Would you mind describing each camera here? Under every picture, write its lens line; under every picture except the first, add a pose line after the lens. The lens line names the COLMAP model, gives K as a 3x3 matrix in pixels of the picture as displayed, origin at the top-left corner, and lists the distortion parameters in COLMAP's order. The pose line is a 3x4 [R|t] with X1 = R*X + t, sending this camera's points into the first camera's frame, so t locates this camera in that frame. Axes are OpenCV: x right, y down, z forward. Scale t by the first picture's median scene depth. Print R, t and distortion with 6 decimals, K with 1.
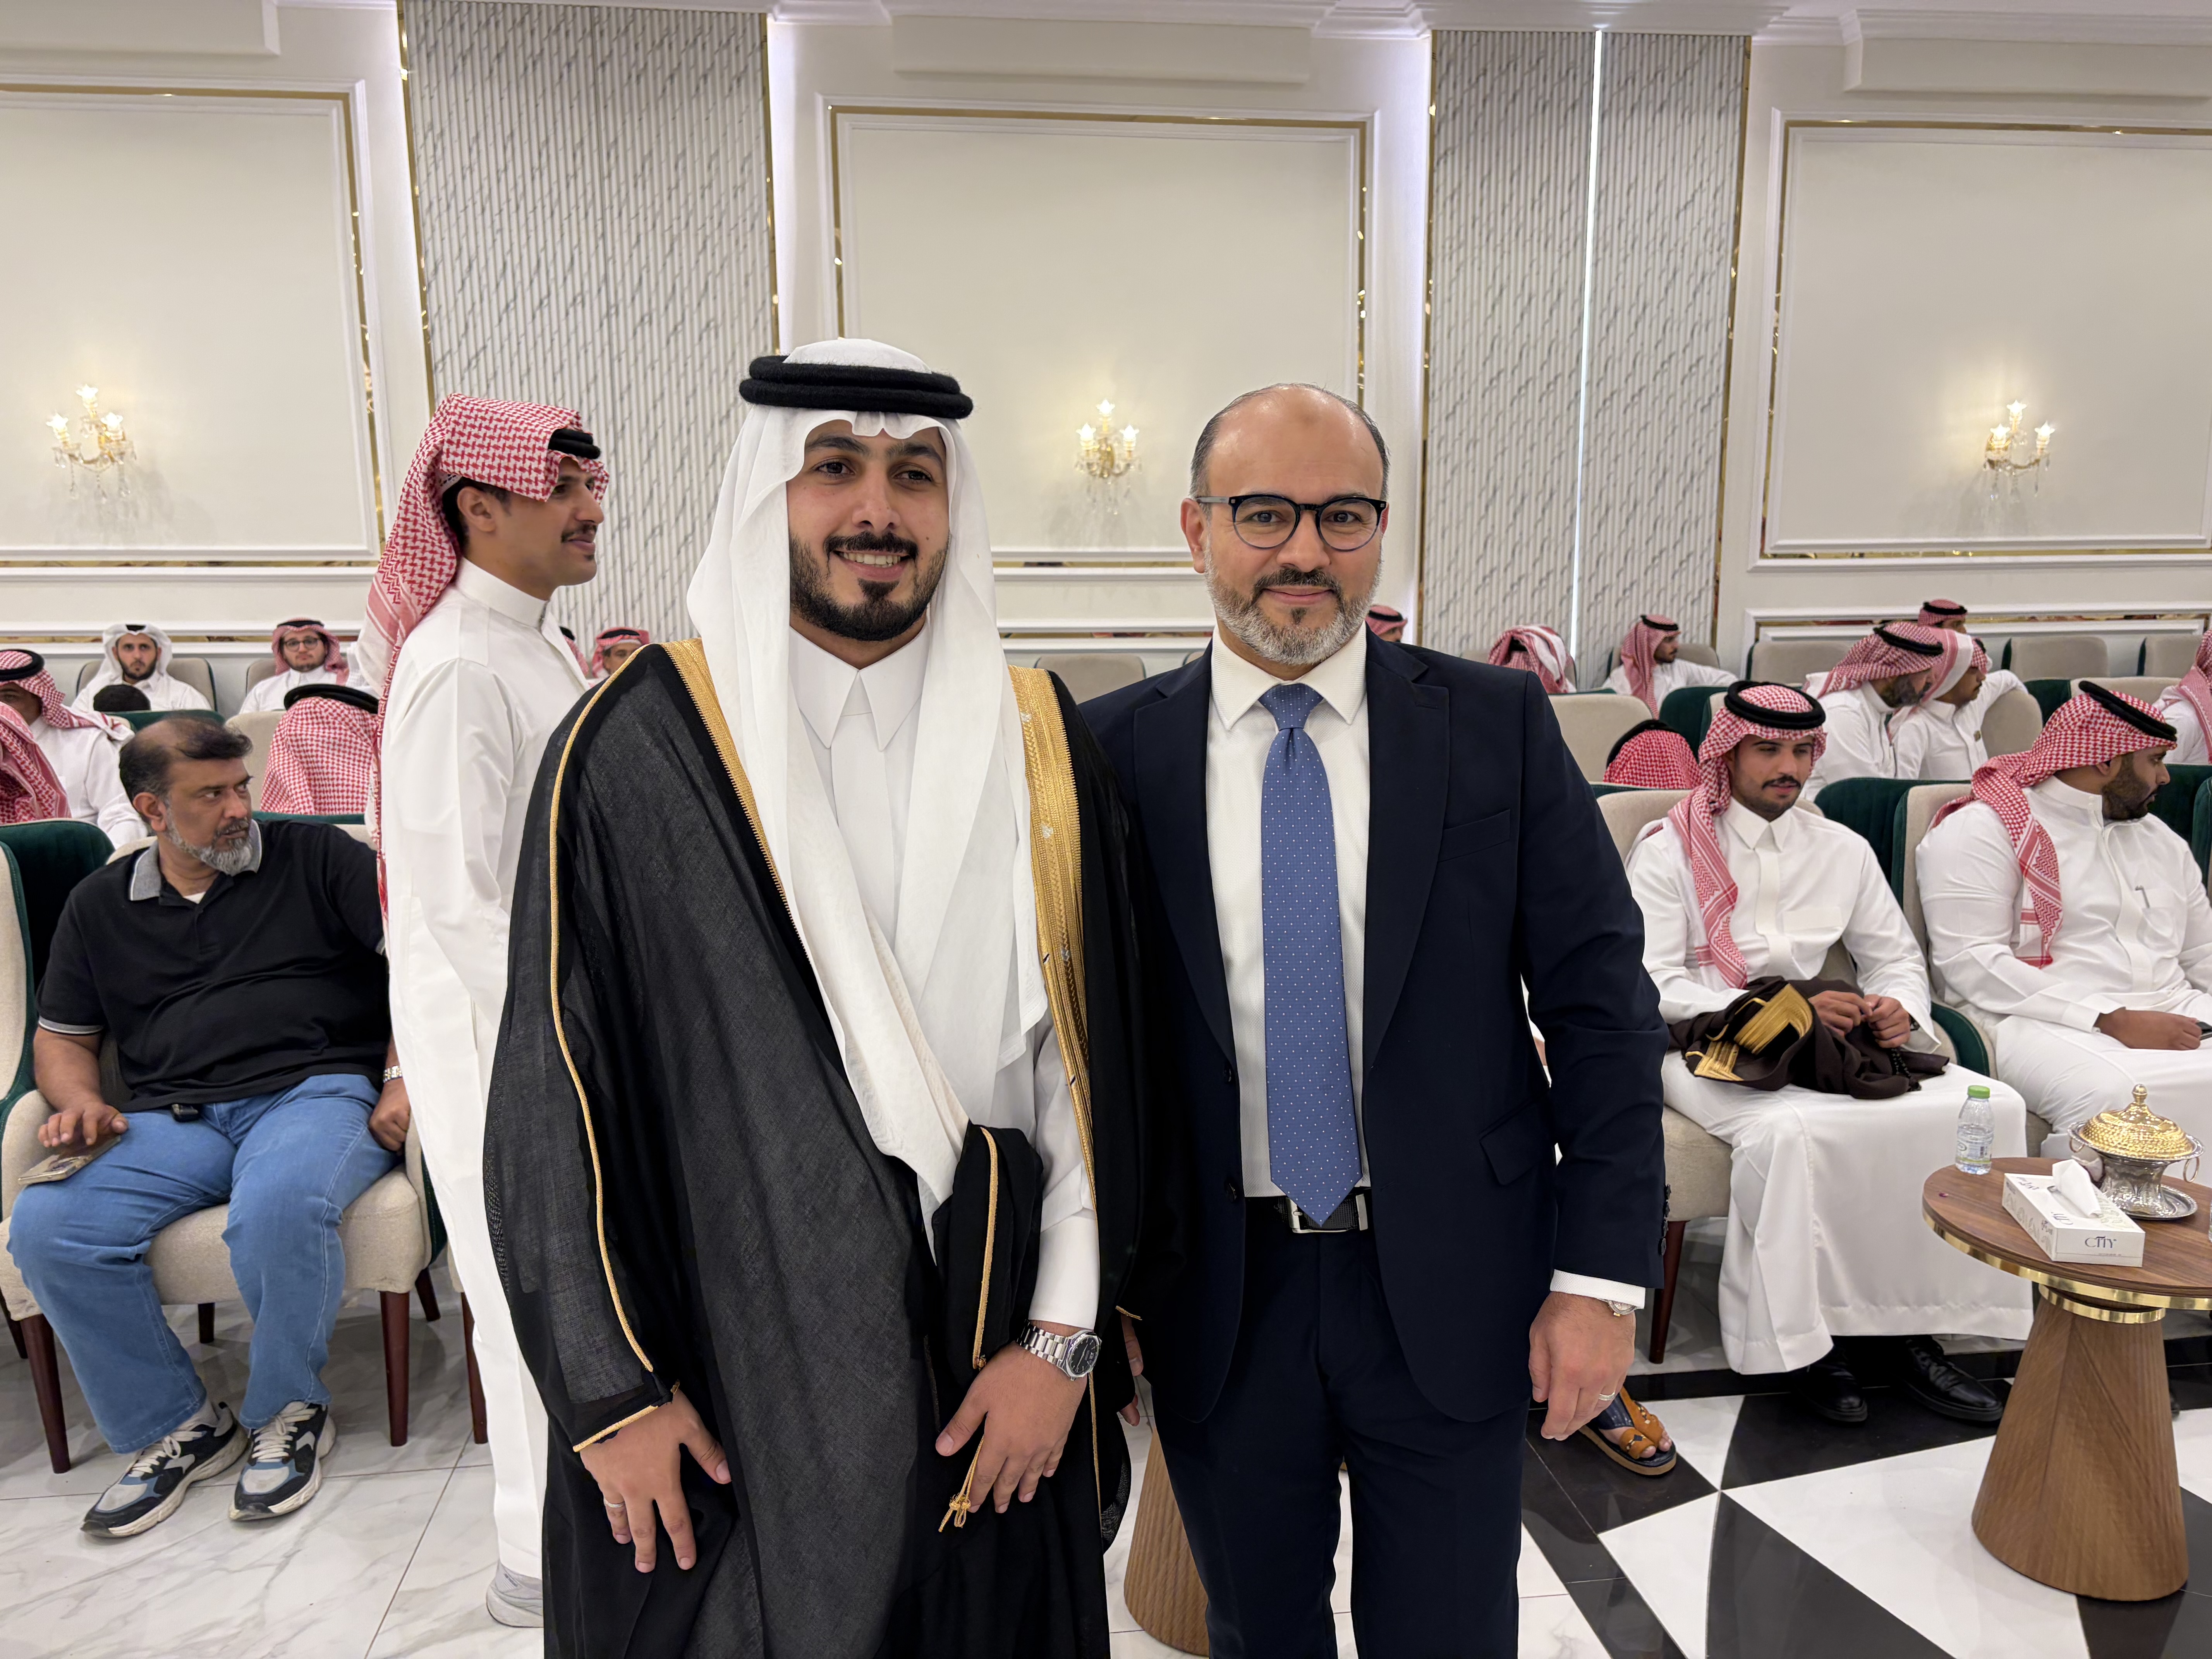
lens RADIAL K [[1696.5, 0, 1104.8], [0, 1696.5, 826.2], [0, 0, 1]] dist [0.052513, -0.051959]
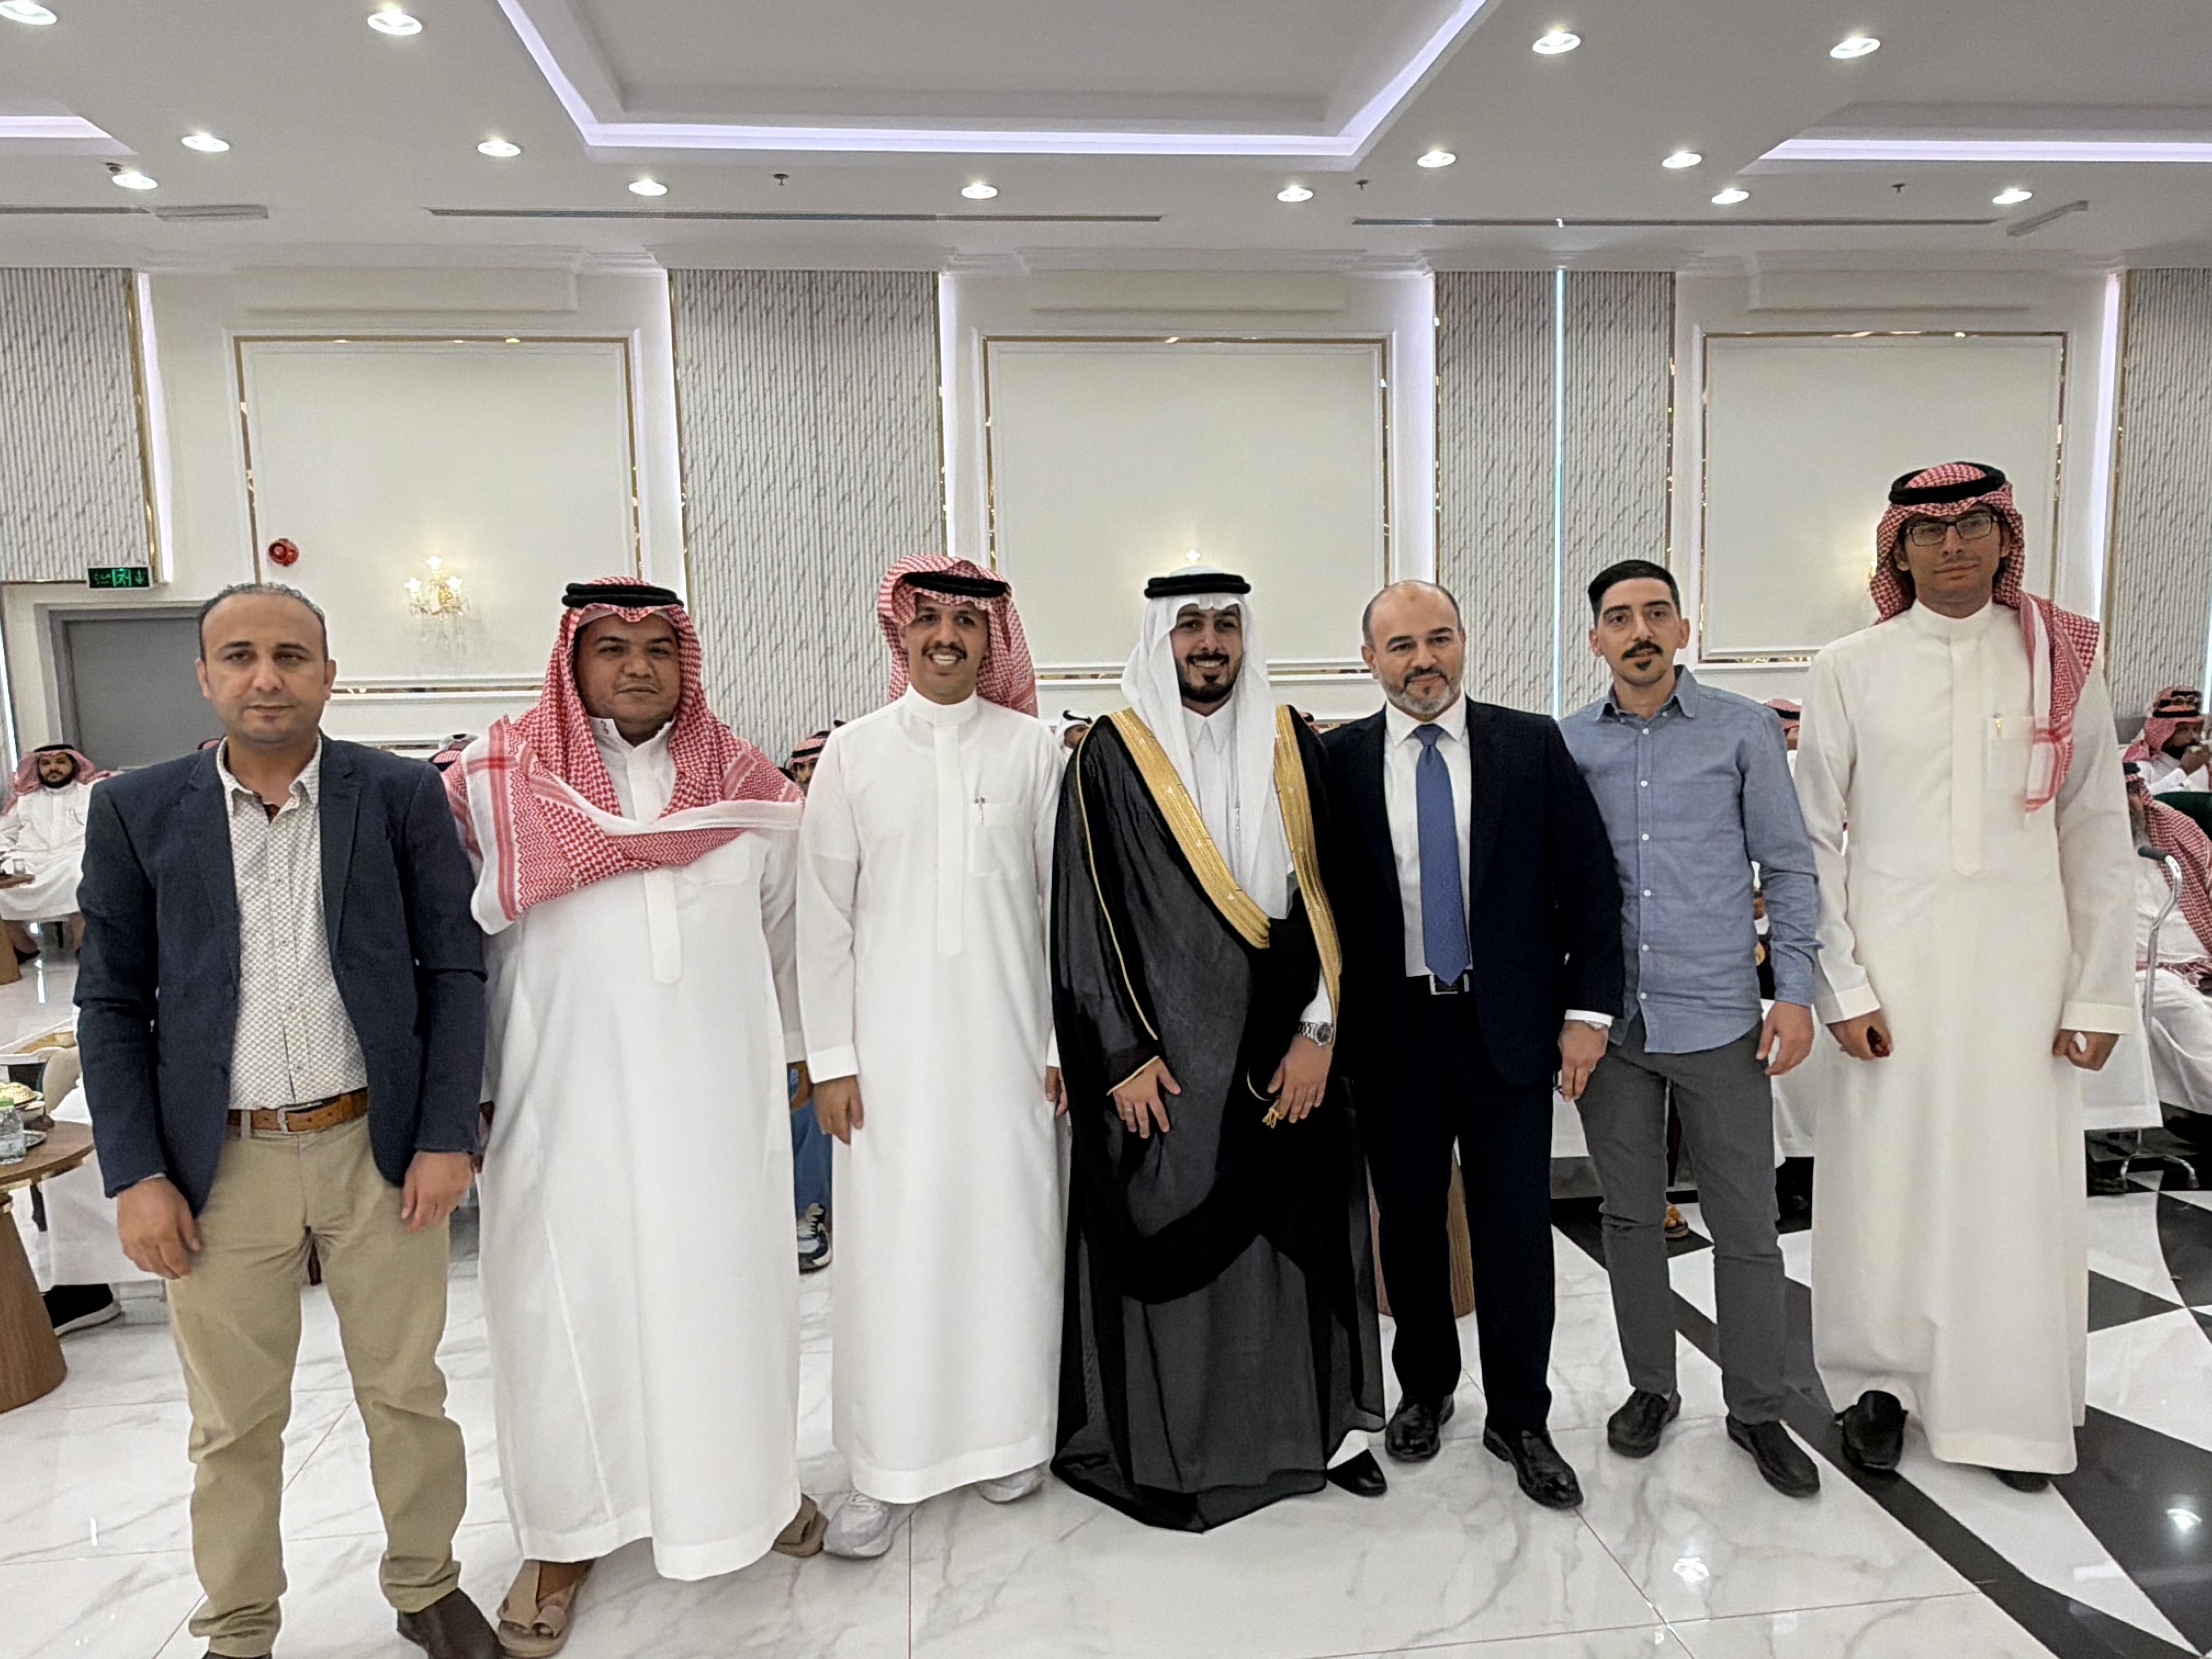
lens RADIAL K [[1503.4, 0, 1135.5], [0, 1503.4, 848.5], [0, 0, 1]] dist [-0.000113, 0.005276]
pose [[0.999845, -0.016492, -0.006156, -0.043889], [0.016231, 0.999058, -0.040250, 0.026380], [0.006814, 0.040144, 0.999171, -0.156657]]
